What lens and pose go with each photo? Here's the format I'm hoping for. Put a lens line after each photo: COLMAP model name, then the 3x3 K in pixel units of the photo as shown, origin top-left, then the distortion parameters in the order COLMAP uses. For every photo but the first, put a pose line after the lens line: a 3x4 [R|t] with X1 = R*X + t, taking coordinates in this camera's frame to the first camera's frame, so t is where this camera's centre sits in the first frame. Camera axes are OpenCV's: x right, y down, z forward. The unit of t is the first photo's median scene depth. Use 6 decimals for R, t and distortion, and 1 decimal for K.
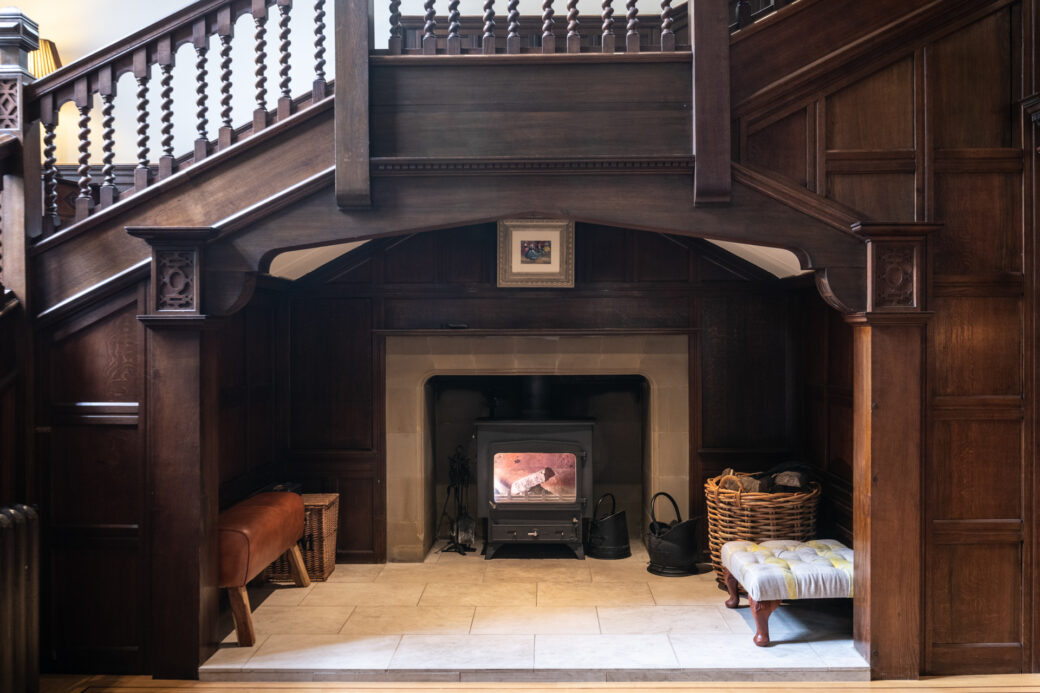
lens RADIAL K [[881.8, 0, 525.3], [0, 881.8, 345.6], [0, 0, 1]] dist [-0.000554, 0.006062]
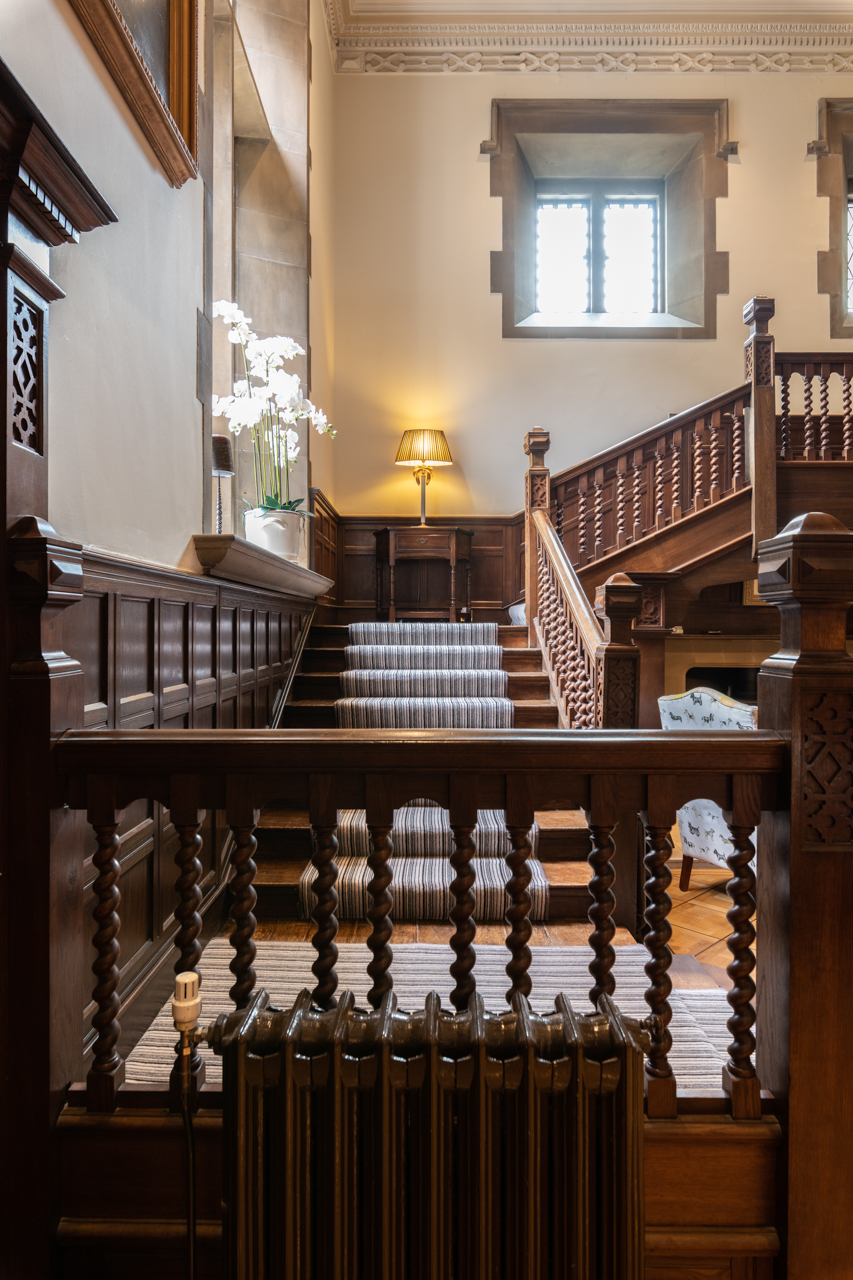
lens RADIAL K [[759.1, 0, 419.4], [0, 759.1, 633.0], [0, 0, 1]] dist [-0.010054, -0.002014]
pose [[0.999963, 0.004193, 0.007562, -0.797178], [-0.004152, 0.999977, -0.005433, -0.018269], [-0.007585, 0.005402, 0.999957, -0.312816]]
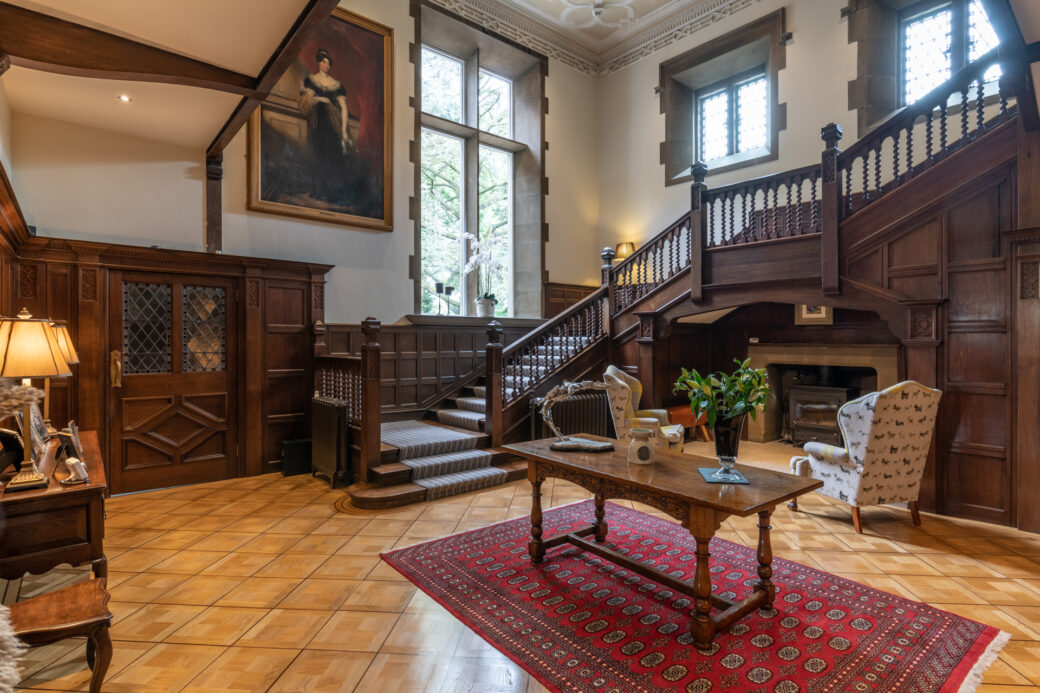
lens RADIAL K [[539.1, 0, 526.6], [0, 539.1, 341.5], [0, 0, 1]] dist [-0.003407, -0.000036]
pose [[0.663982, 0.009324, -0.747690, 0.752791], [-0.013223, 0.999912, 0.000727, -0.022388], [0.747632, 0.009404, 0.664047, -0.589416]]
